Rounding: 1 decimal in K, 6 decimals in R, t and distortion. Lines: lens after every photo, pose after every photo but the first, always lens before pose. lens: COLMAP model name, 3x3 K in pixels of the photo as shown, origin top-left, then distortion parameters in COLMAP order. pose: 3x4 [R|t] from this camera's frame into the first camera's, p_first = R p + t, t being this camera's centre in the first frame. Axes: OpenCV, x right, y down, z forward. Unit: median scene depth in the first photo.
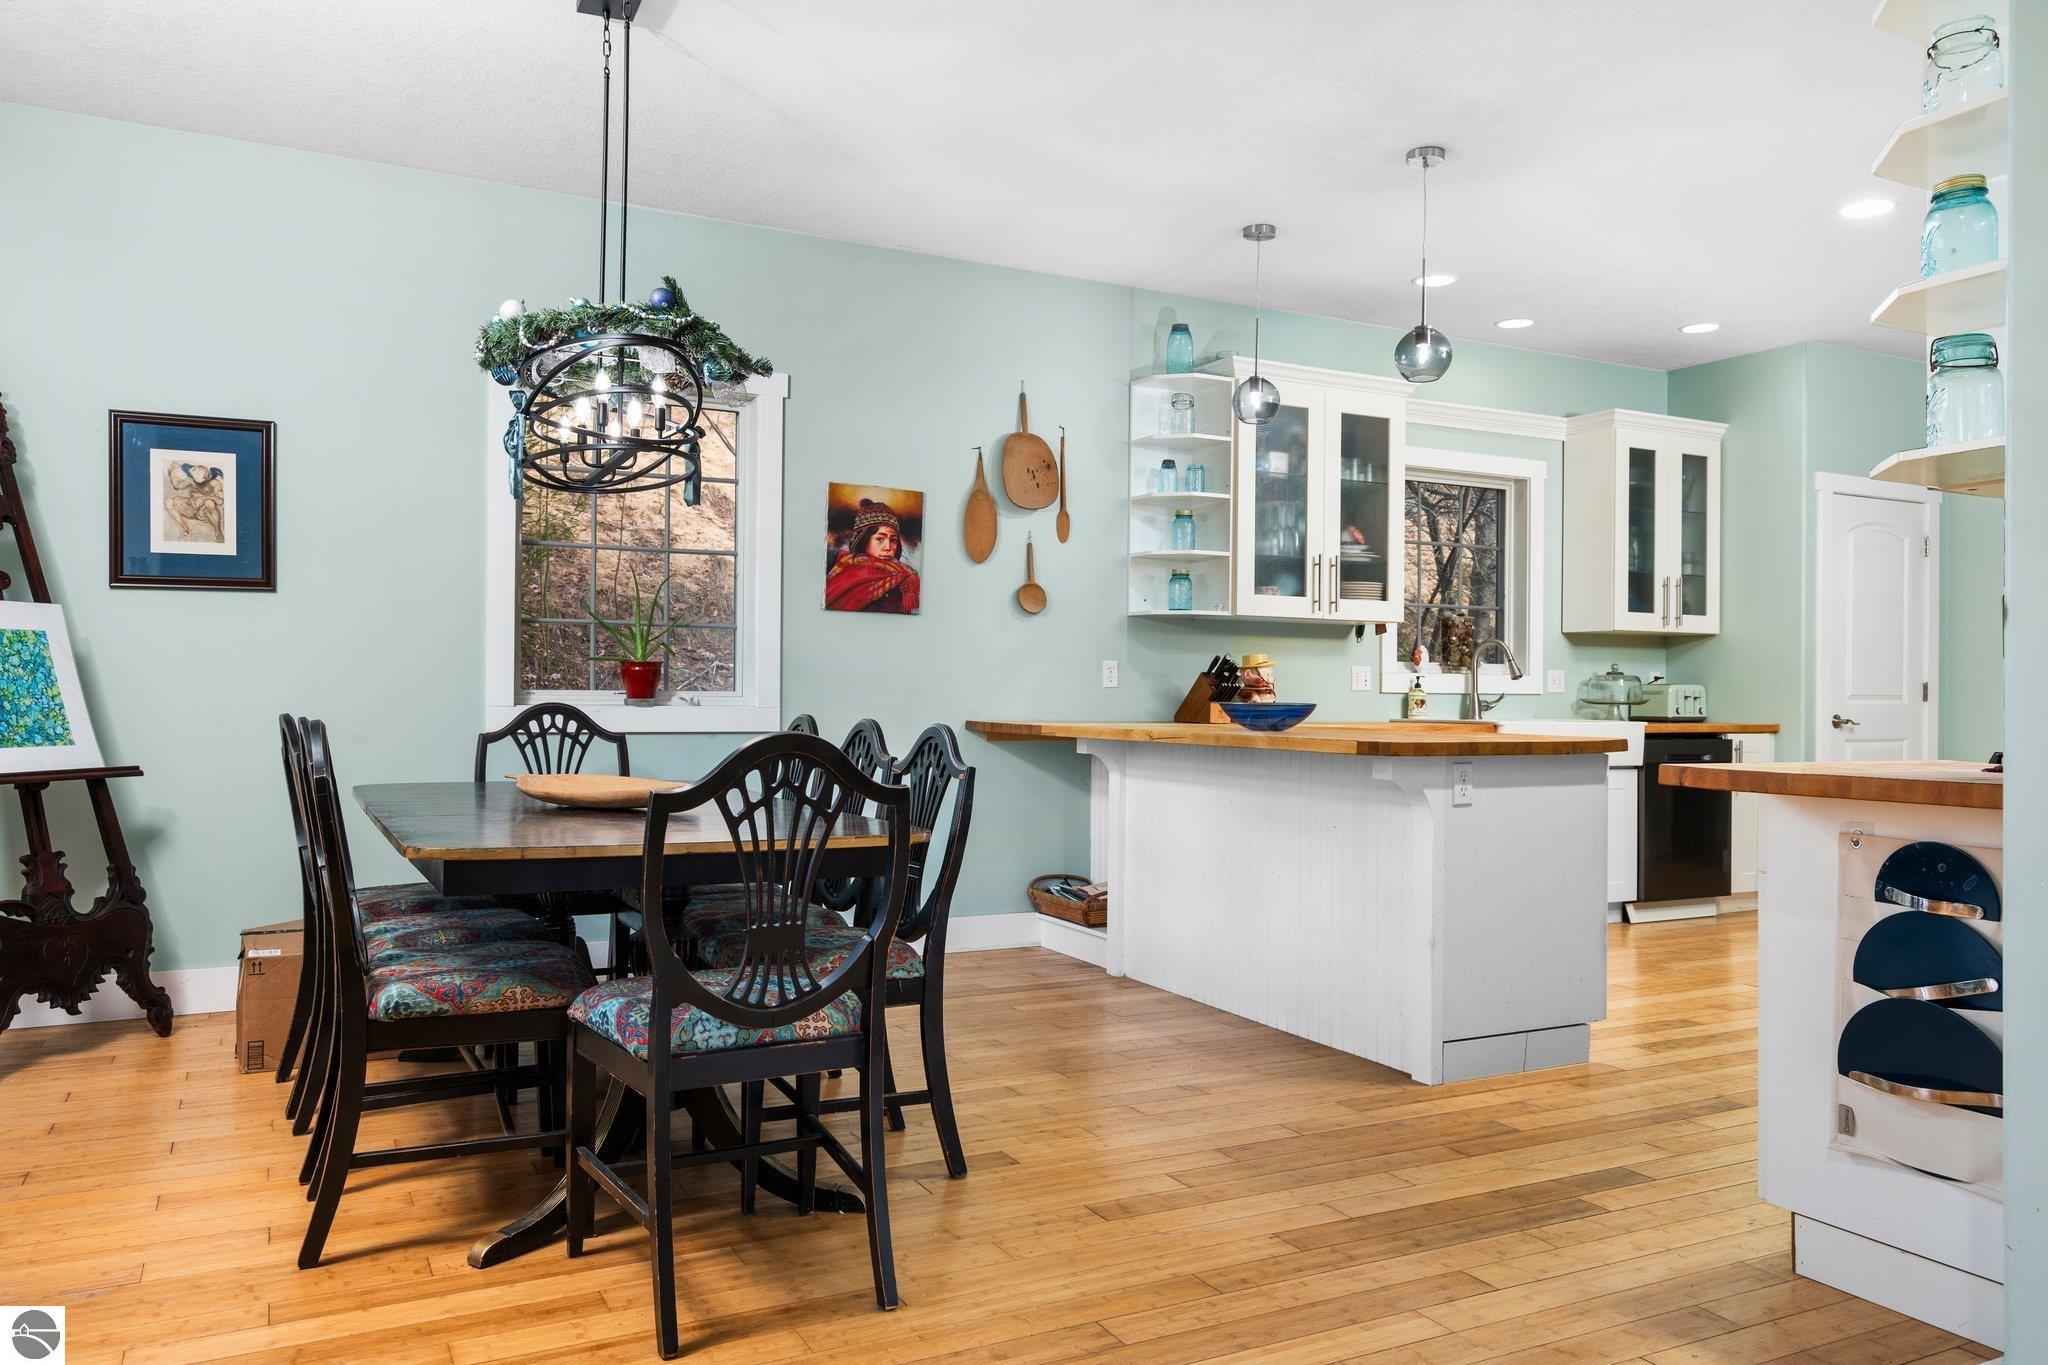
lens RADIAL K [[1444.3, 0, 1015.0], [0, 1444.3, 683.3], [0, 0, 1]] dist [0.004078, 0.002530]
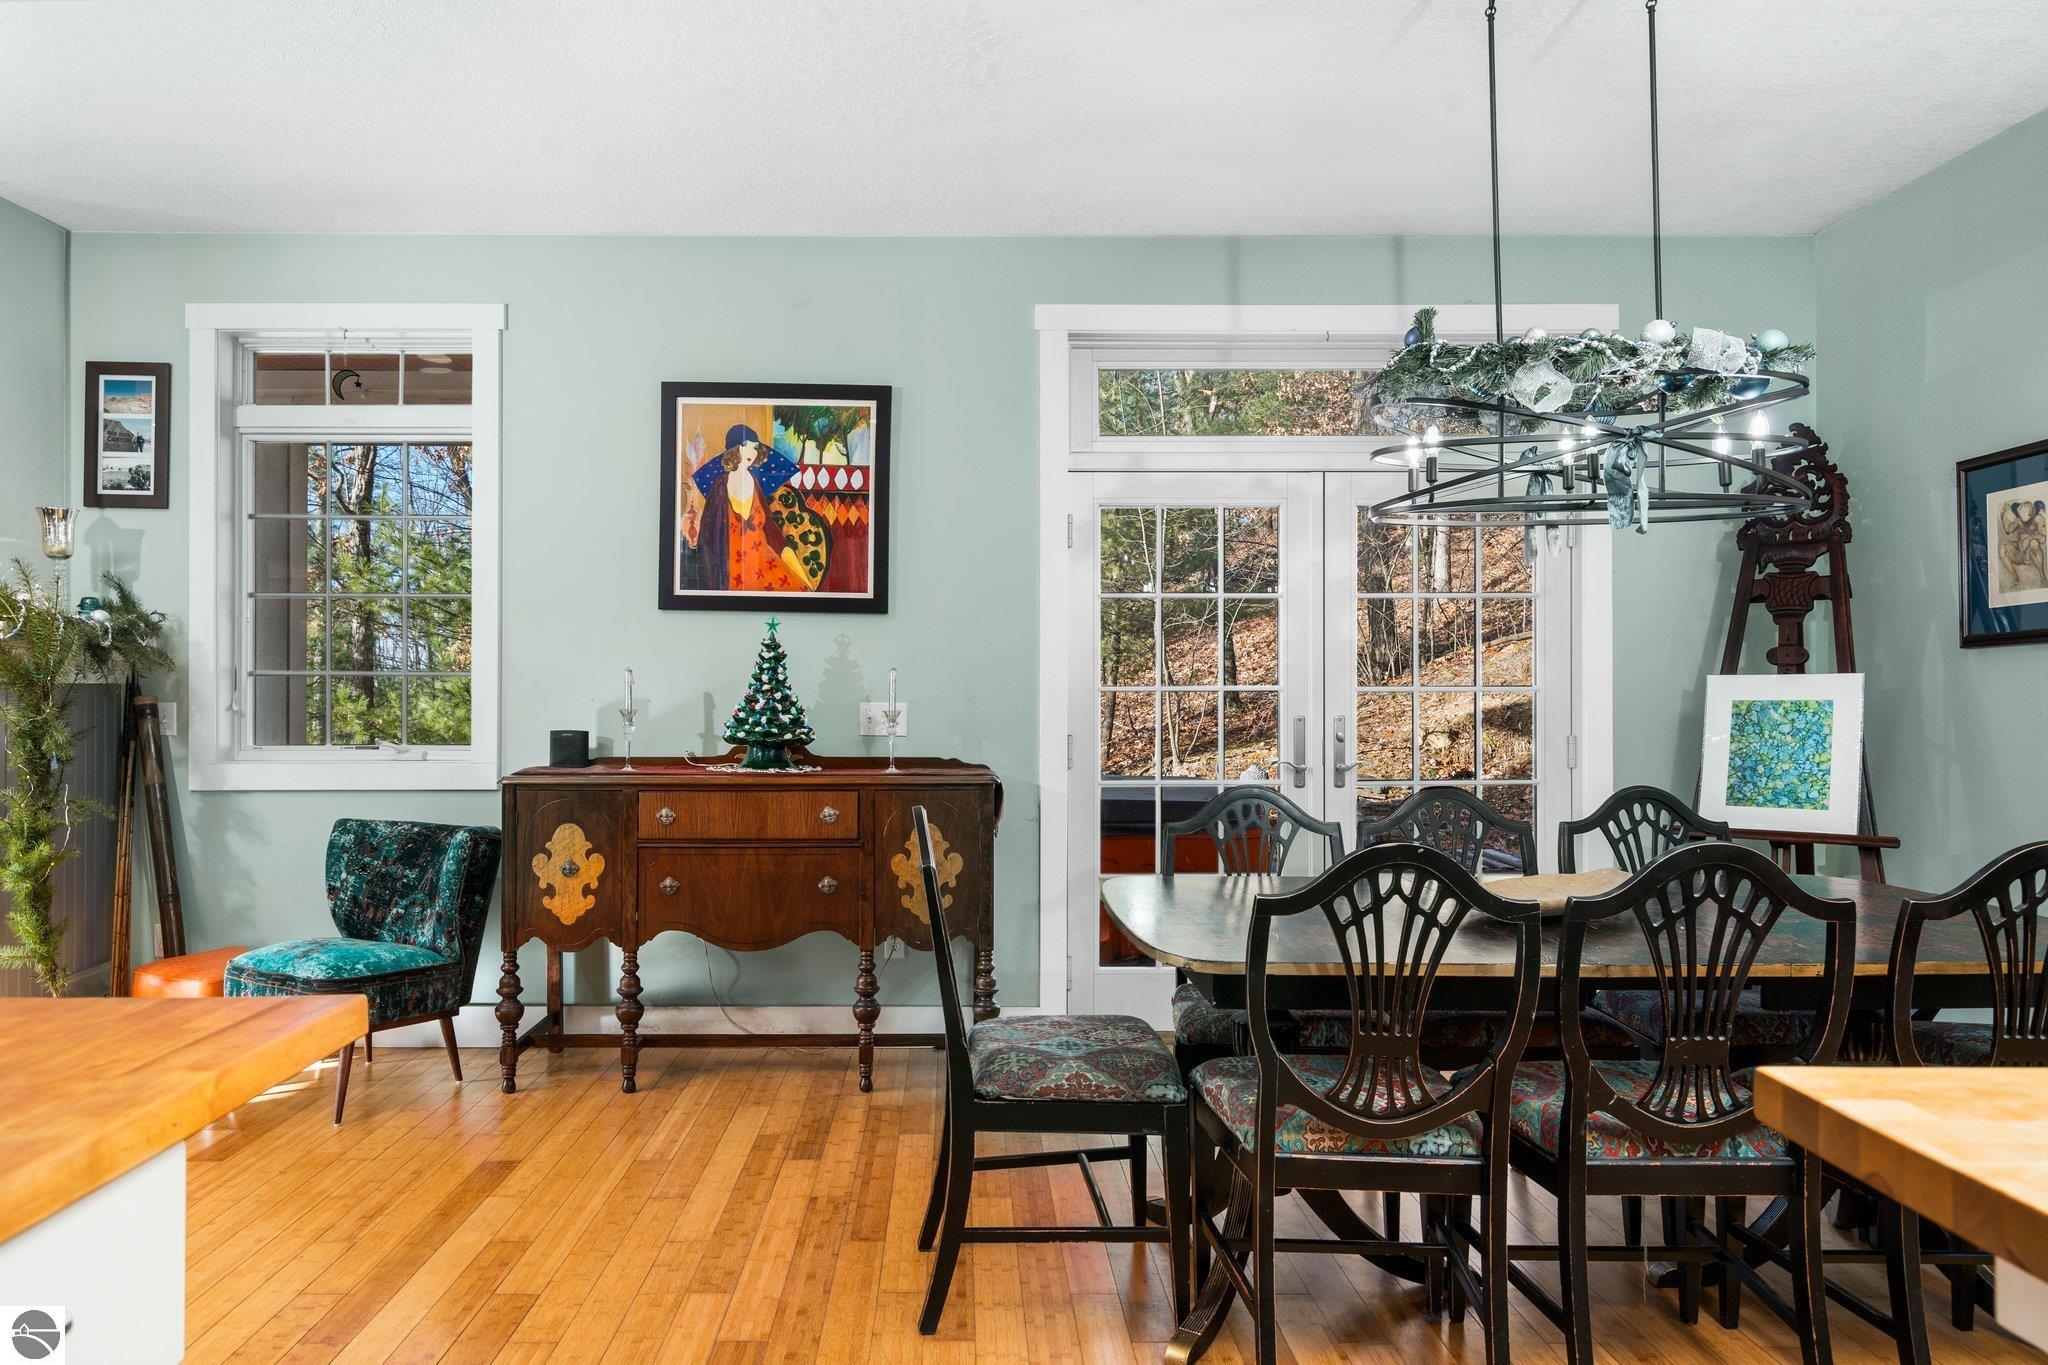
lens RADIAL K [[1317.9, 0, 959.1], [0, 1317.9, 693.2], [0, 0, 1]] dist [0.005989, 0.002762]
pose [[-0.456553, -0.014623, -0.889576, 0.349083], [0.001019, 0.999856, -0.016959, -0.018662], [0.889696, -0.008649, -0.456472, 0.639250]]
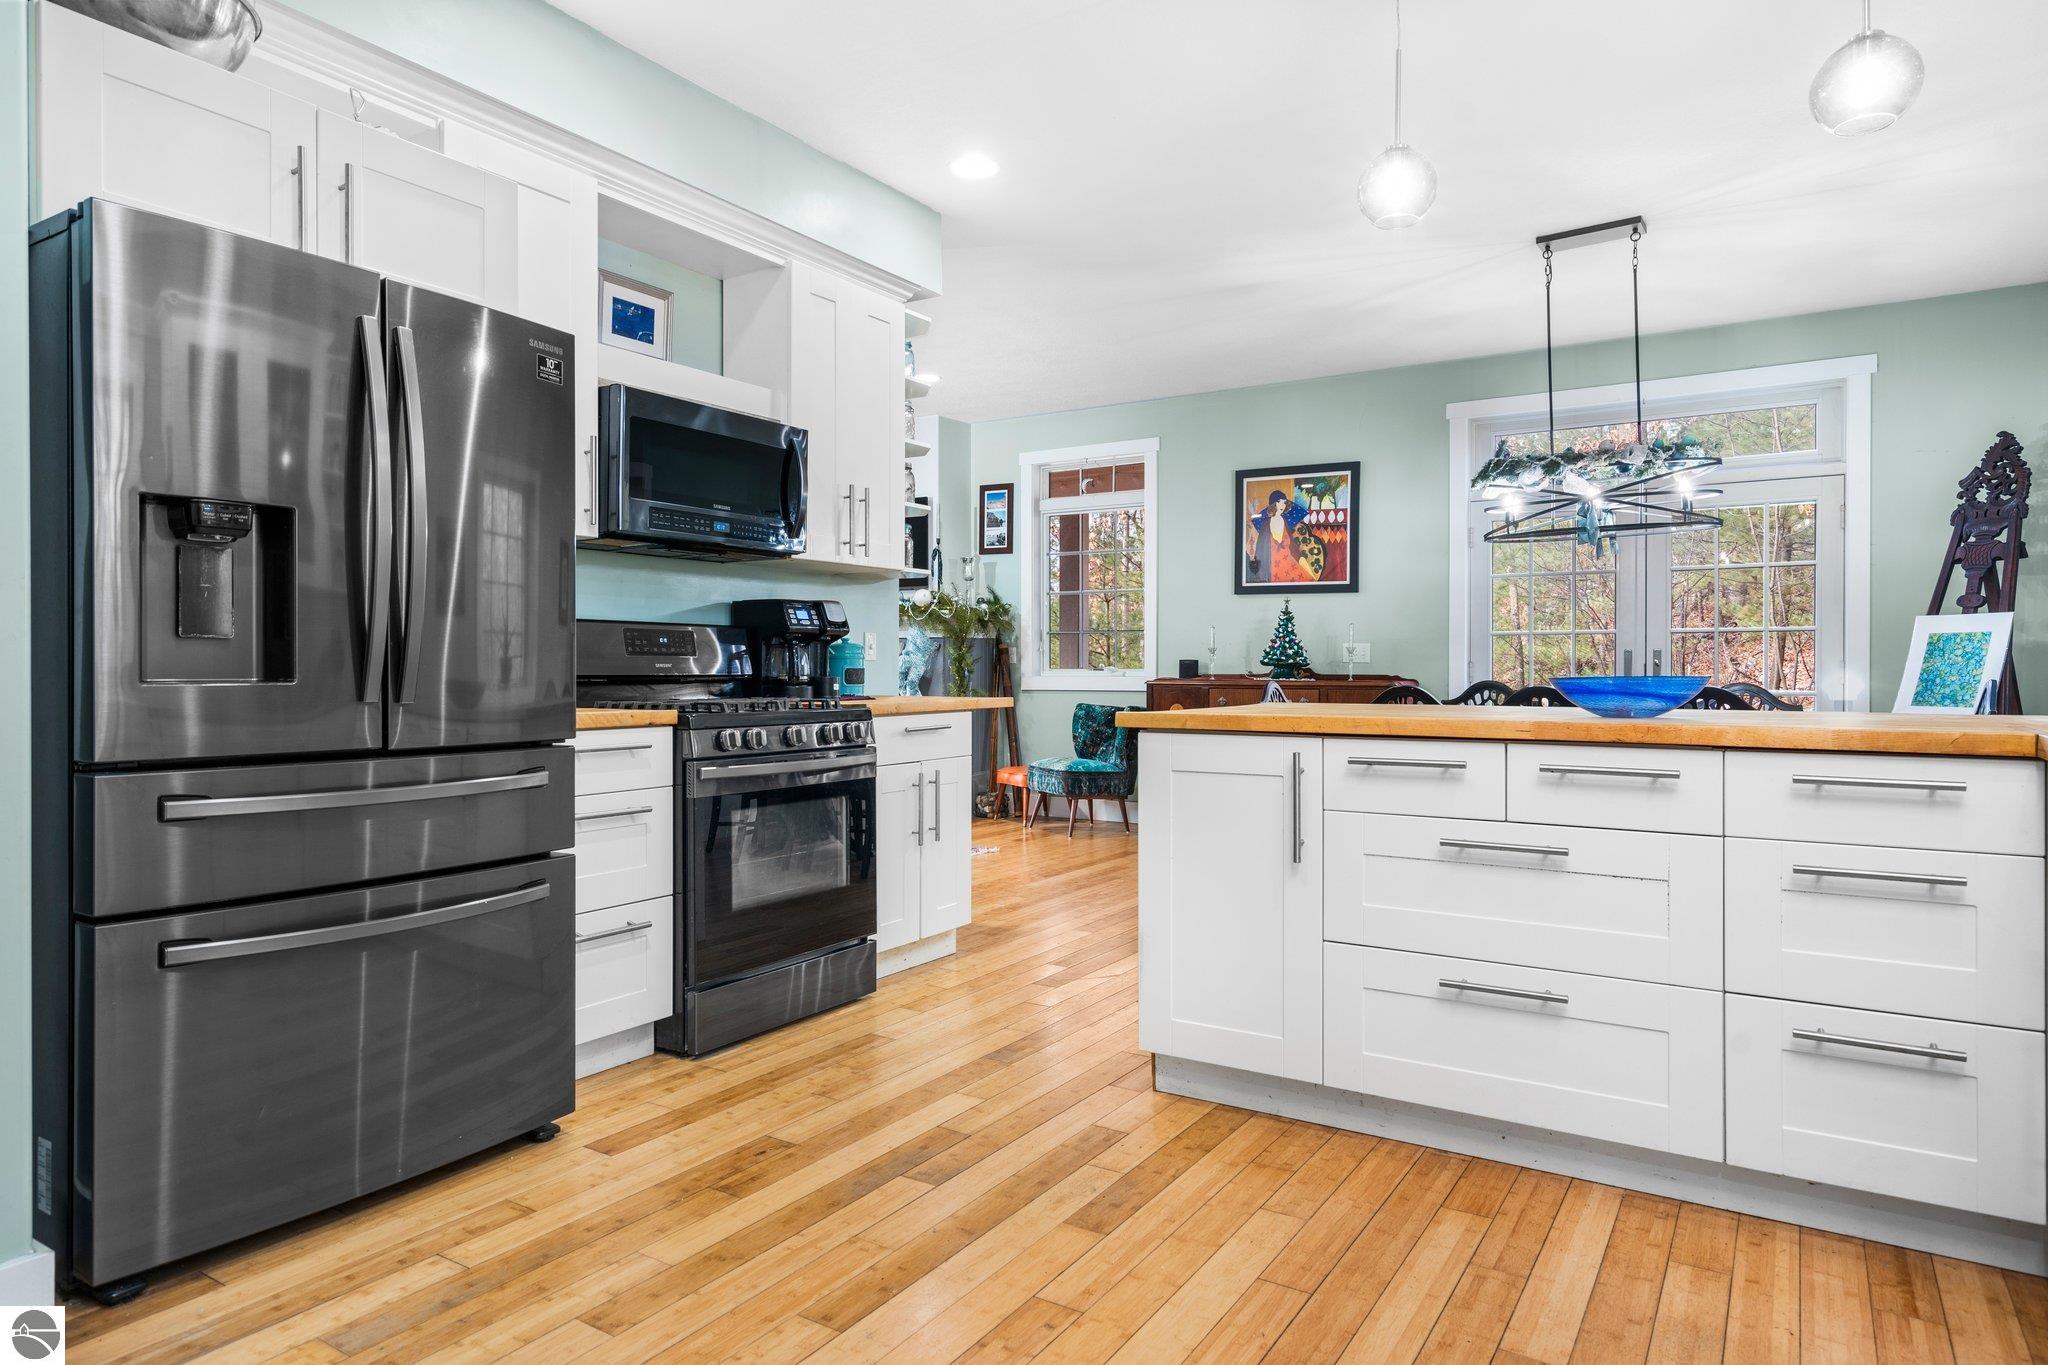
lens RADIAL K [[1207.0, 0, 1019.5], [0, 1207.0, 672.8], [0, 0, 1]] dist [0.006711, 0.002480]
pose [[-0.865221, -0.008697, -0.501316, 0.604154], [-0.005808, 0.999956, -0.007325, 0.015562], [0.501358, -0.003426, -0.865233, 1.156260]]
